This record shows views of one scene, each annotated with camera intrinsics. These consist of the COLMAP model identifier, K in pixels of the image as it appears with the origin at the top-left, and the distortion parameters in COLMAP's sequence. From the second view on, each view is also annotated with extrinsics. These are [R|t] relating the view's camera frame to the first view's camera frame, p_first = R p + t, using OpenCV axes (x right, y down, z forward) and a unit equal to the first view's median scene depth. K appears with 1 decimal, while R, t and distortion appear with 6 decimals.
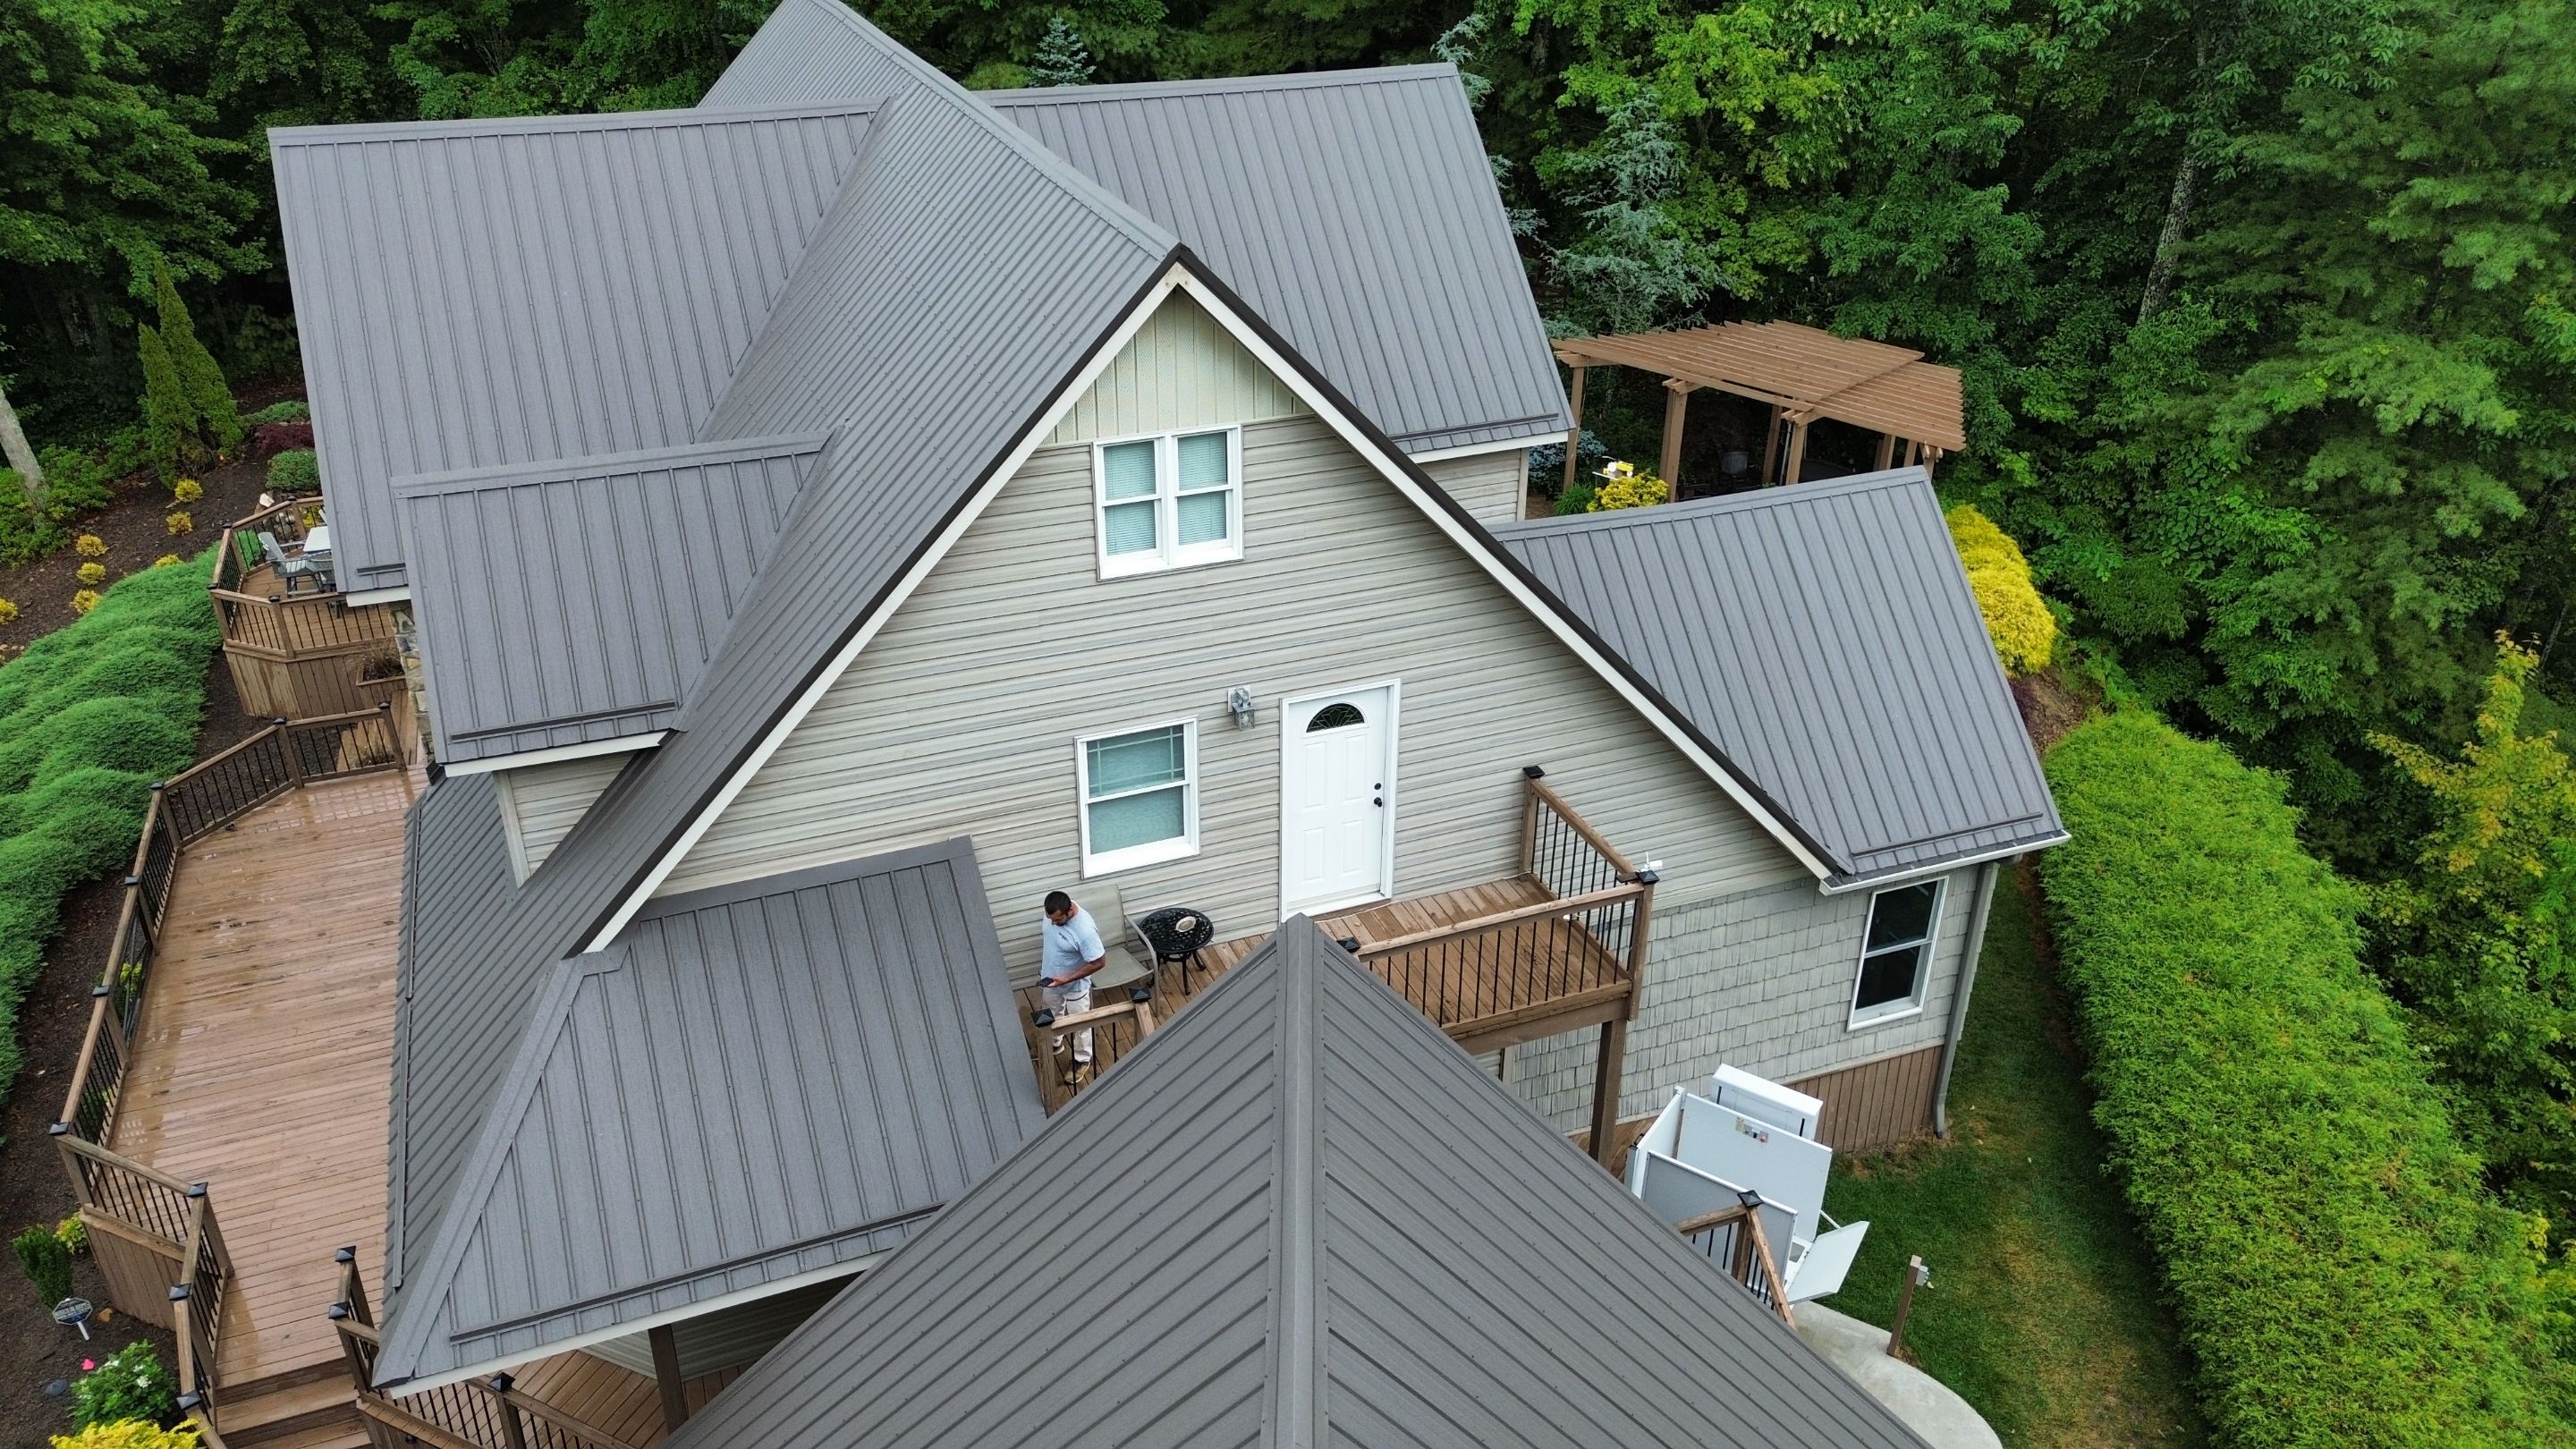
lens RADIAL K [[1823.8, 0, 1278.4], [0, 1823.8, 720.6], [0, 0, 1]] dist [0.072550, -0.066445]
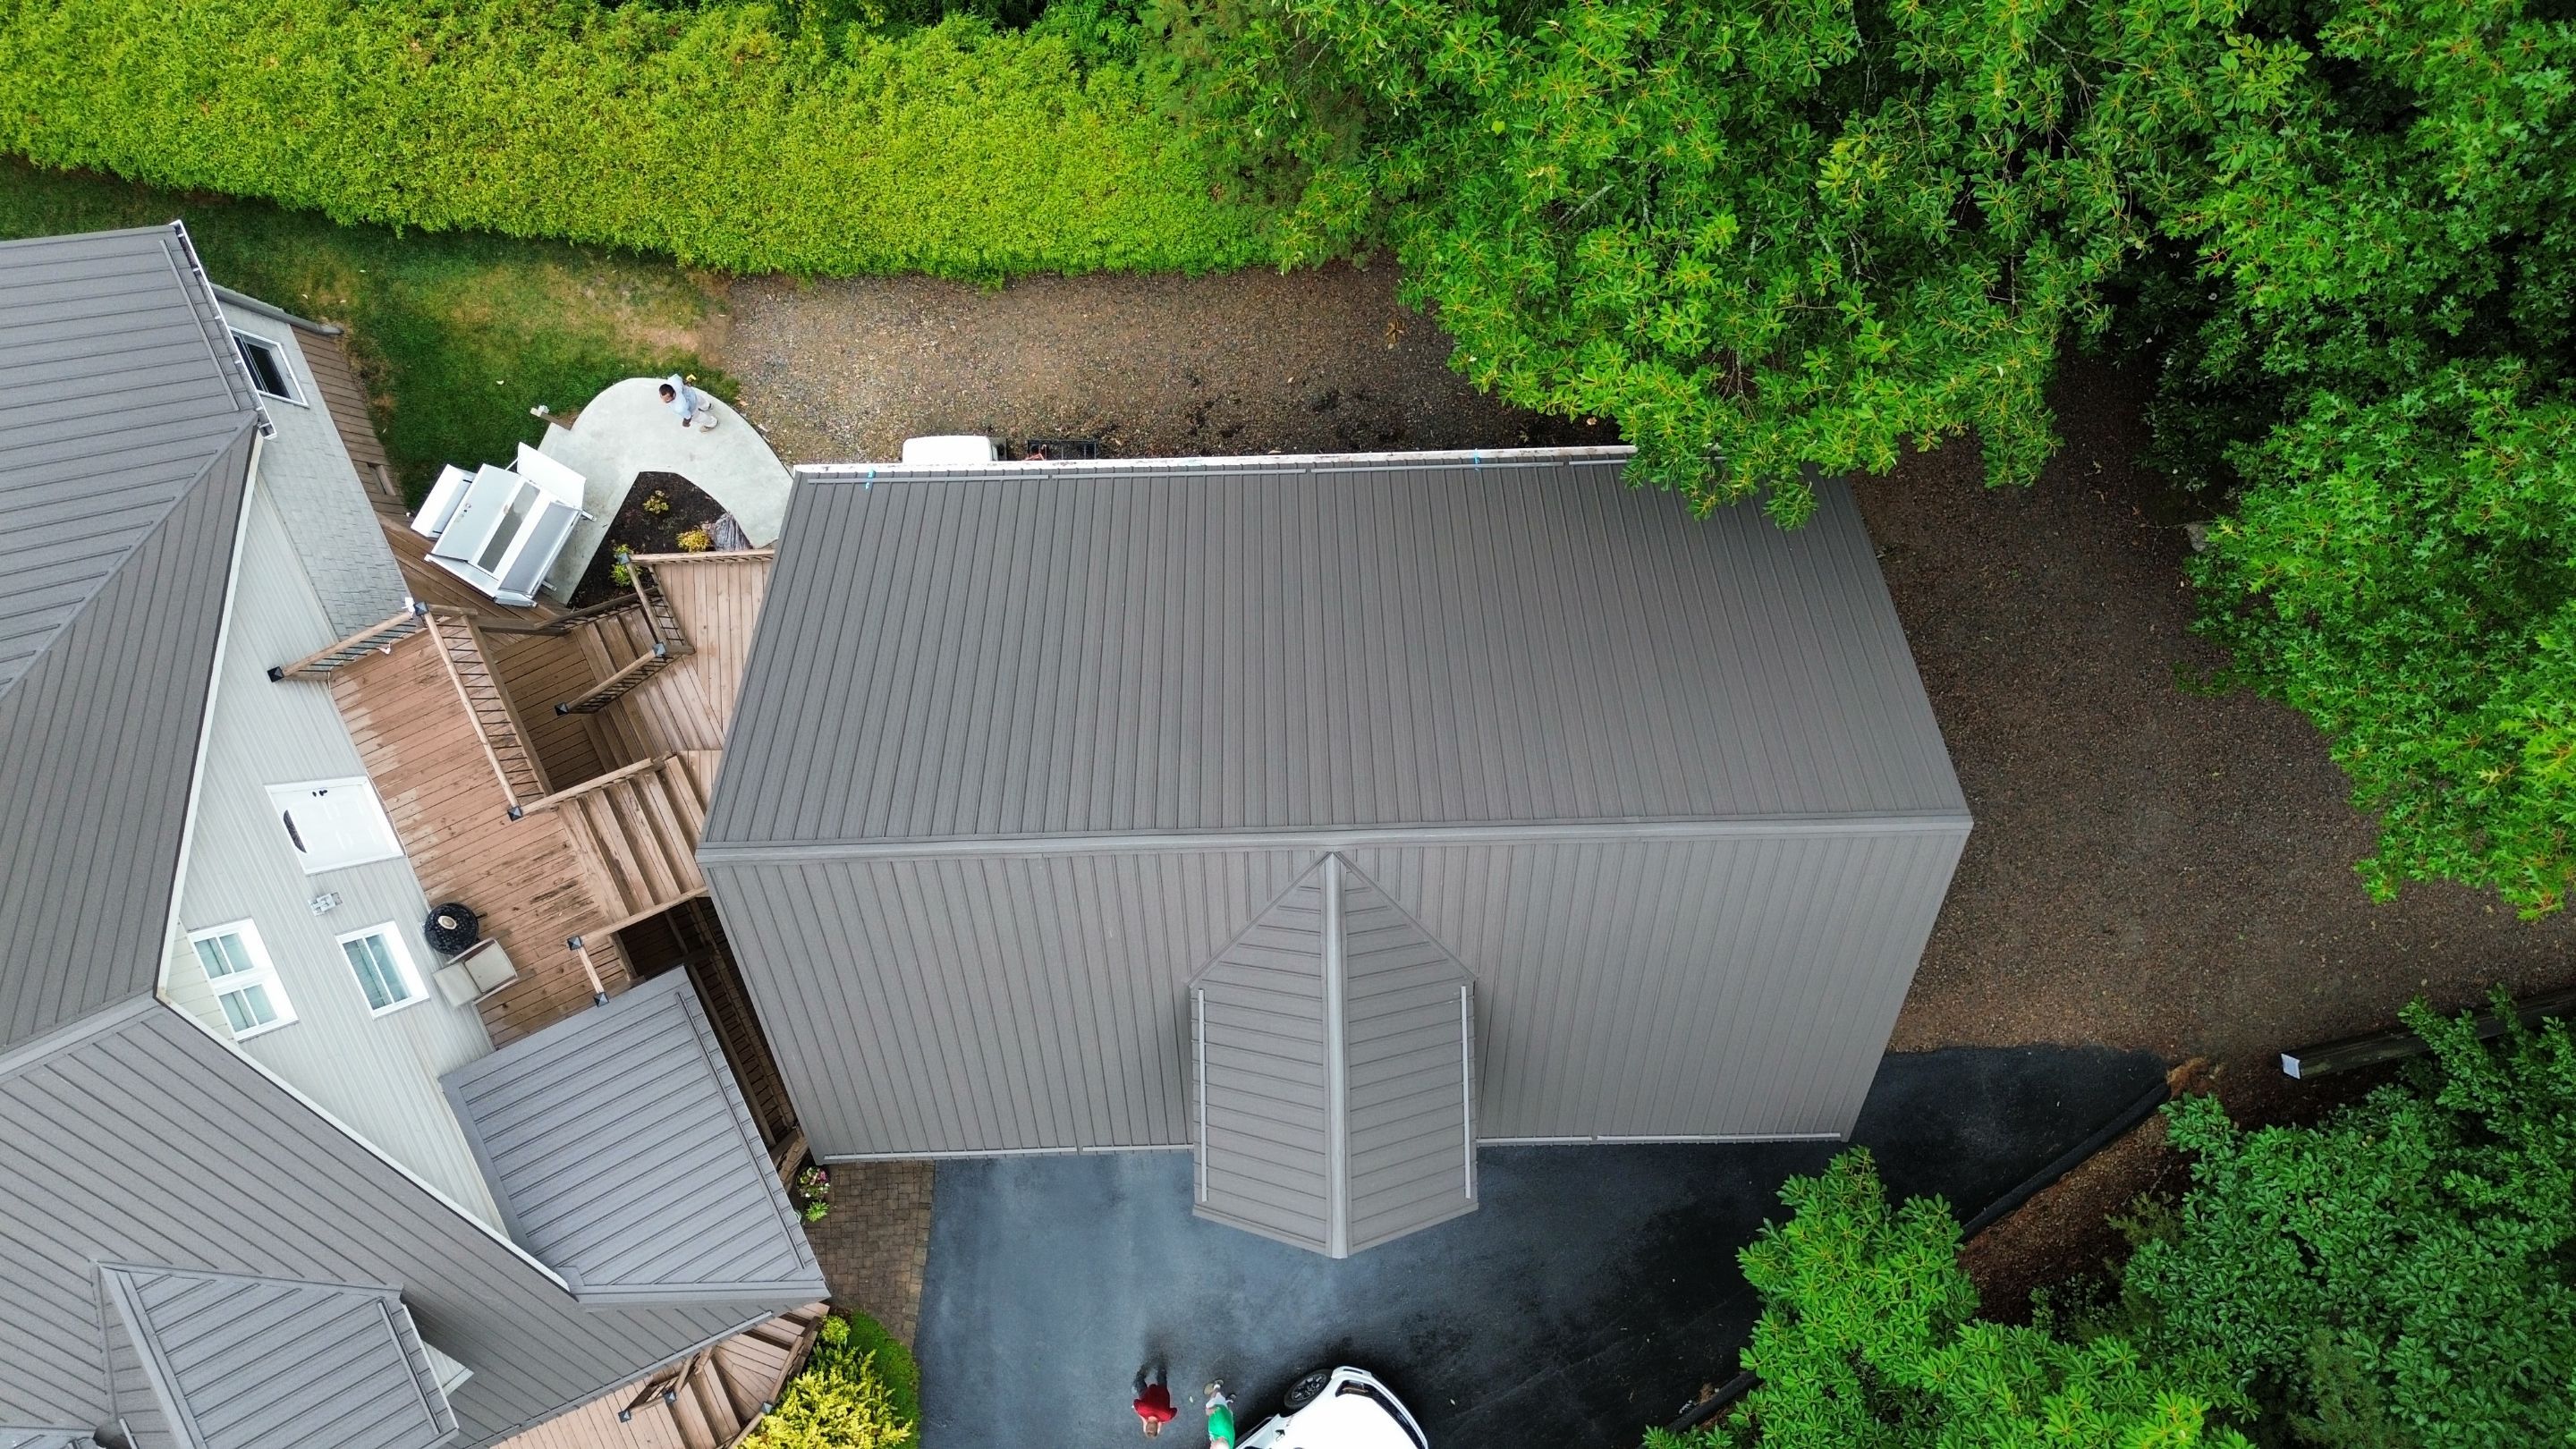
lens RADIAL K [[1823.8, 0, 1278.4], [0, 1823.8, 720.6], [0, 0, 1]] dist [0.072550, -0.066445]
pose [[-0.042128, -0.998779, -0.025808, 0.083633], [0.472647, -0.042680, 0.880218, -0.603633], [-0.880244, 0.024884, 0.473868, -0.196510]]
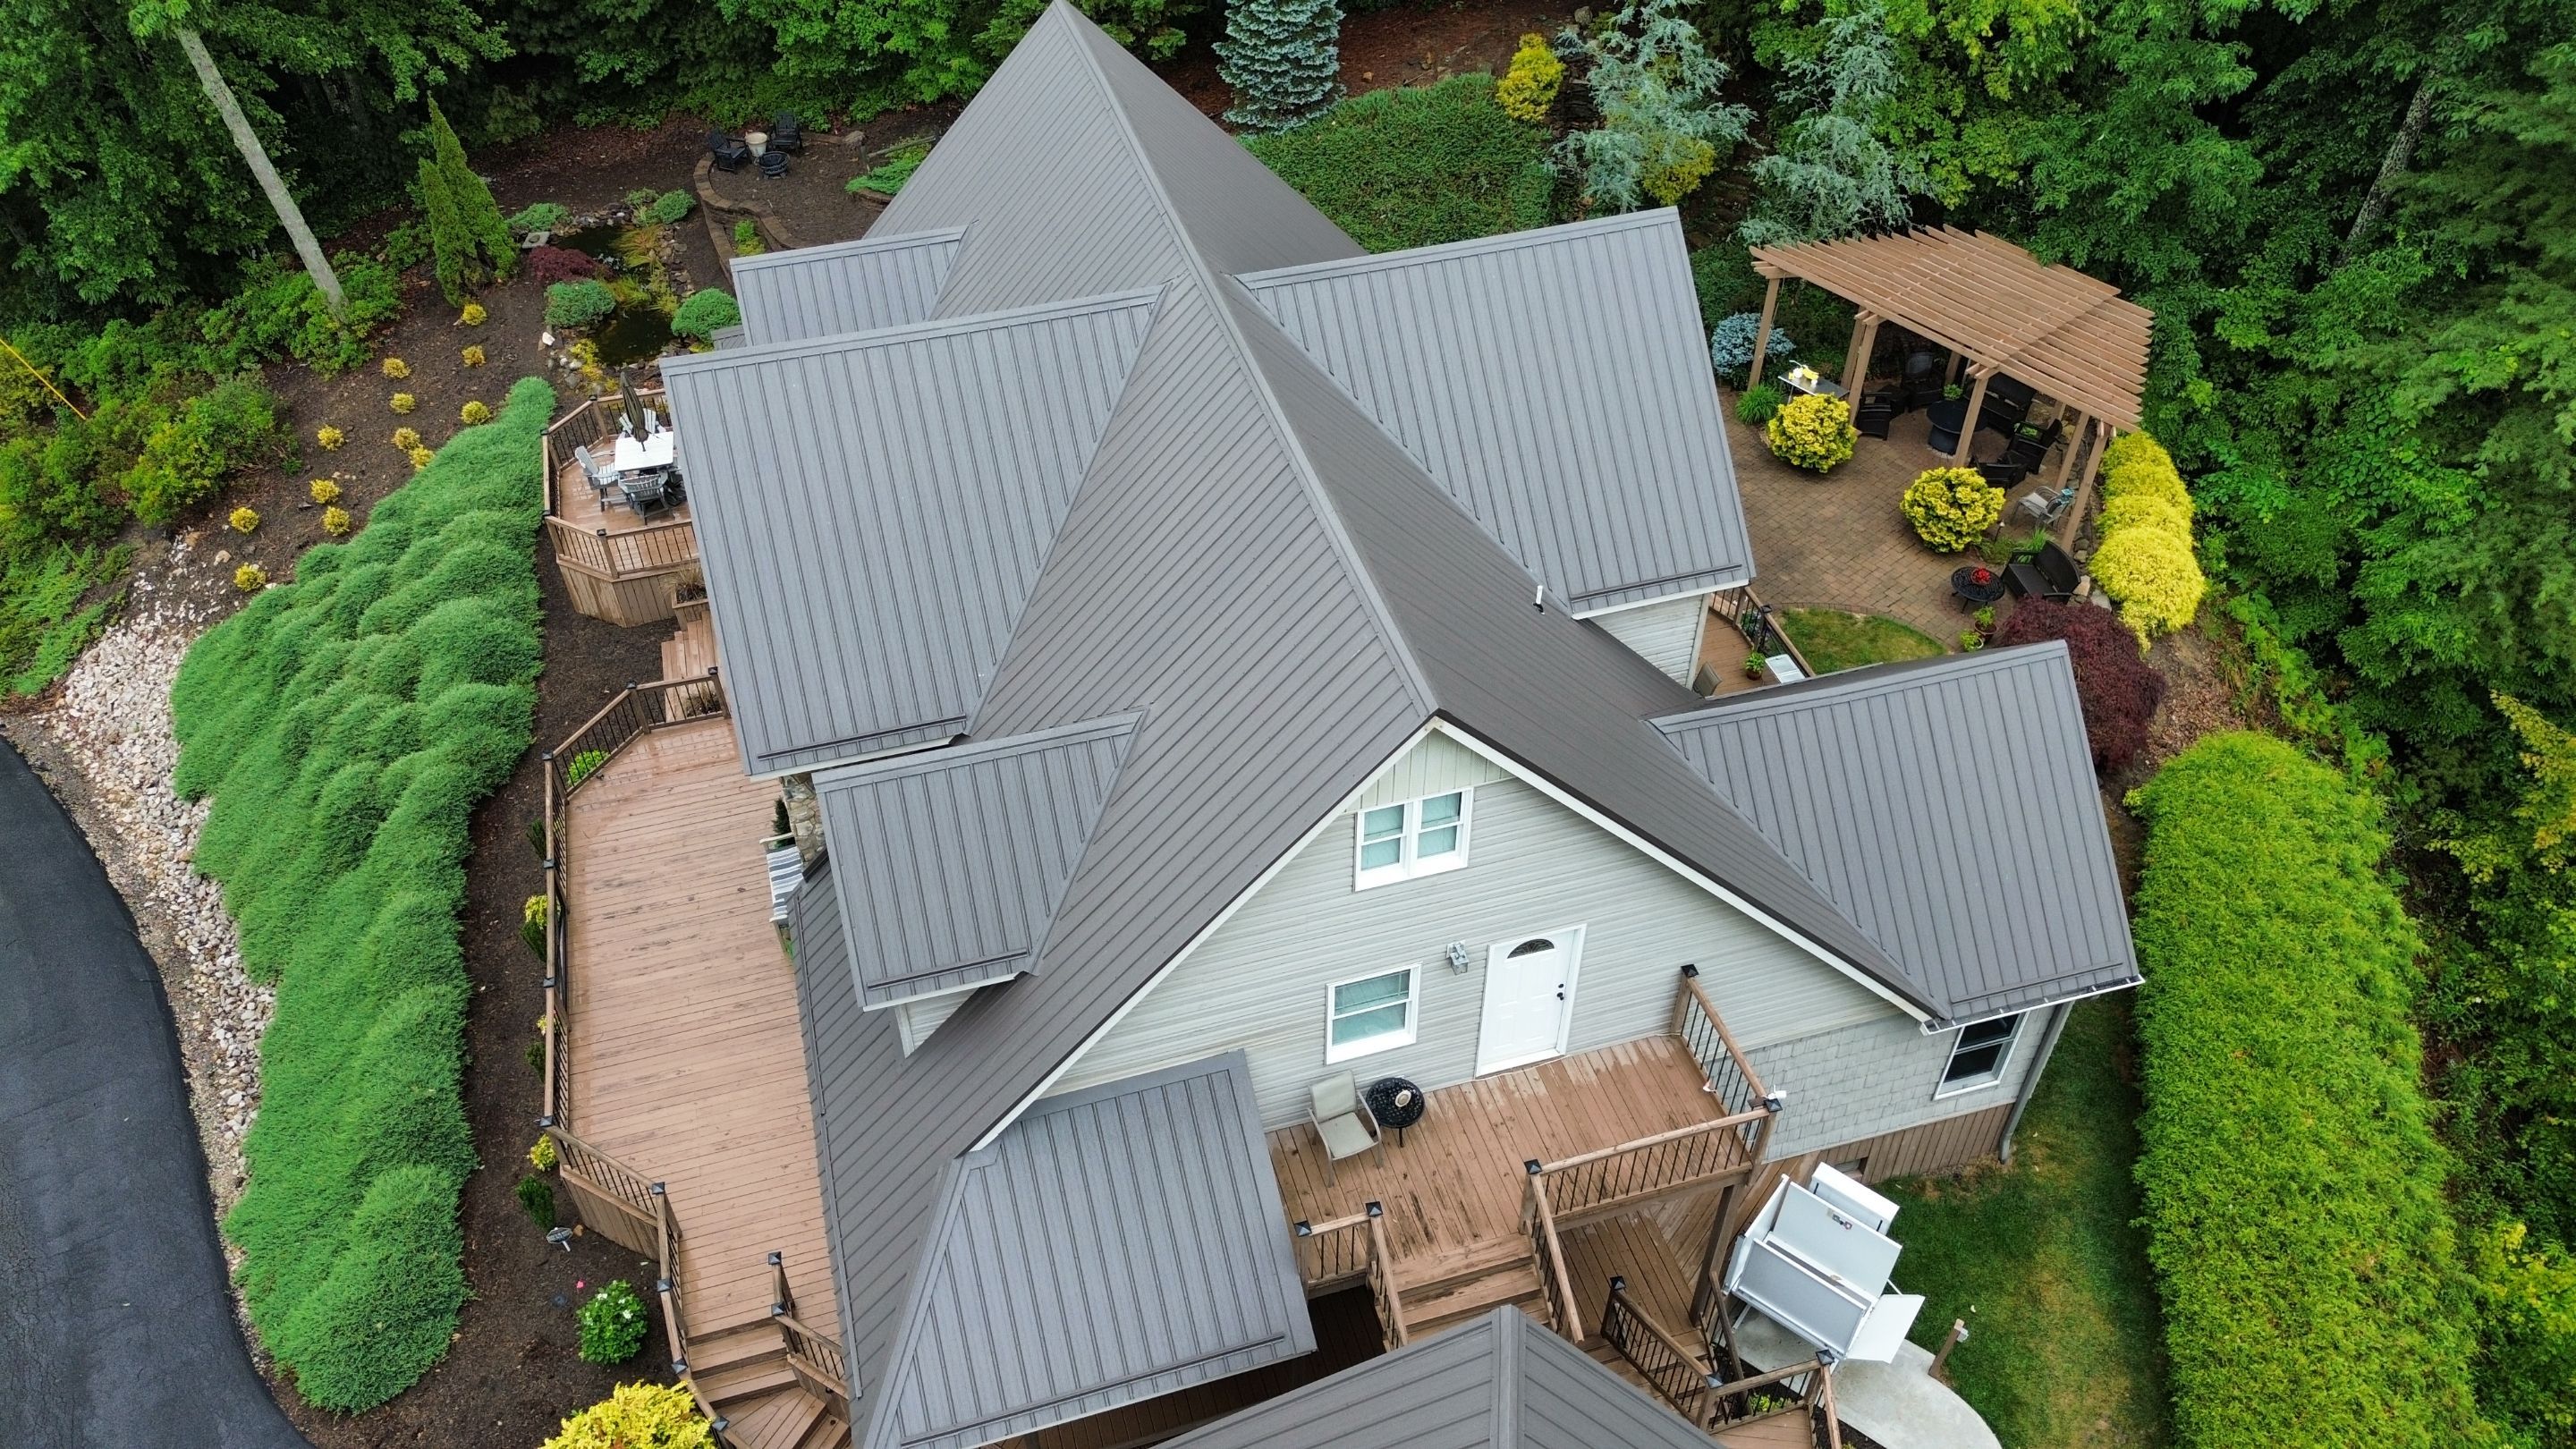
lens RADIAL K [[1823.8, 0, 1278.4], [0, 1823.8, 720.6], [0, 0, 1]] dist [0.072550, -0.066445]
pose [[0.996016, 0.054780, -0.070364, -0.043900], [-0.035230, 0.966604, 0.253840, -0.330072], [0.081920, -0.250350, 0.964683, -0.130053]]
